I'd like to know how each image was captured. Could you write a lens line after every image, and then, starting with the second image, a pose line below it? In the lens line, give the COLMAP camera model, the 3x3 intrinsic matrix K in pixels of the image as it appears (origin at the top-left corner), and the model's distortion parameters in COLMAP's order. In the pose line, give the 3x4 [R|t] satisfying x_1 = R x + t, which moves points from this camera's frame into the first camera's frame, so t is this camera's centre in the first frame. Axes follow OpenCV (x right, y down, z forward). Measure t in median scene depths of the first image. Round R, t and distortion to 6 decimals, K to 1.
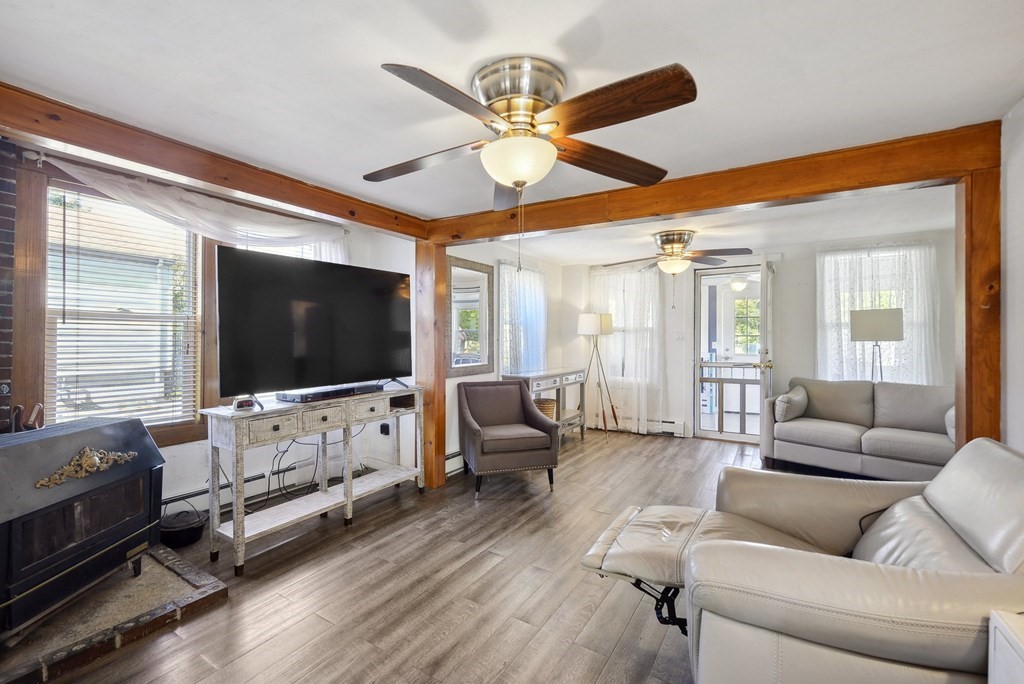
lens RADIAL K [[437.2, 0, 514.1], [0, 437.2, 336.1], [0, 0, 1]] dist [0.017021, 0.000379]
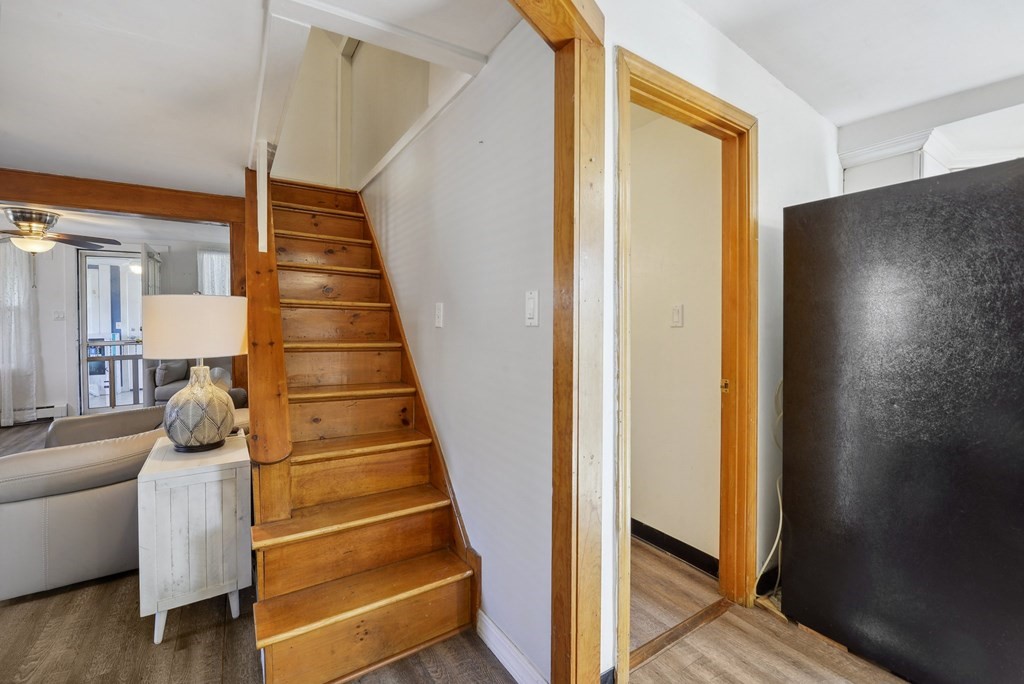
lens RADIAL K [[419.9, 0, 503.3], [0, 419.9, 325.8], [0, 0, 1]] dist [-0.013527, -0.000083]
pose [[0.447033, -0.021842, 0.894251, 0.003318], [0.003265, 0.999735, 0.022787, 0.004990], [-0.894512, -0.007267, 0.446986, -0.353982]]
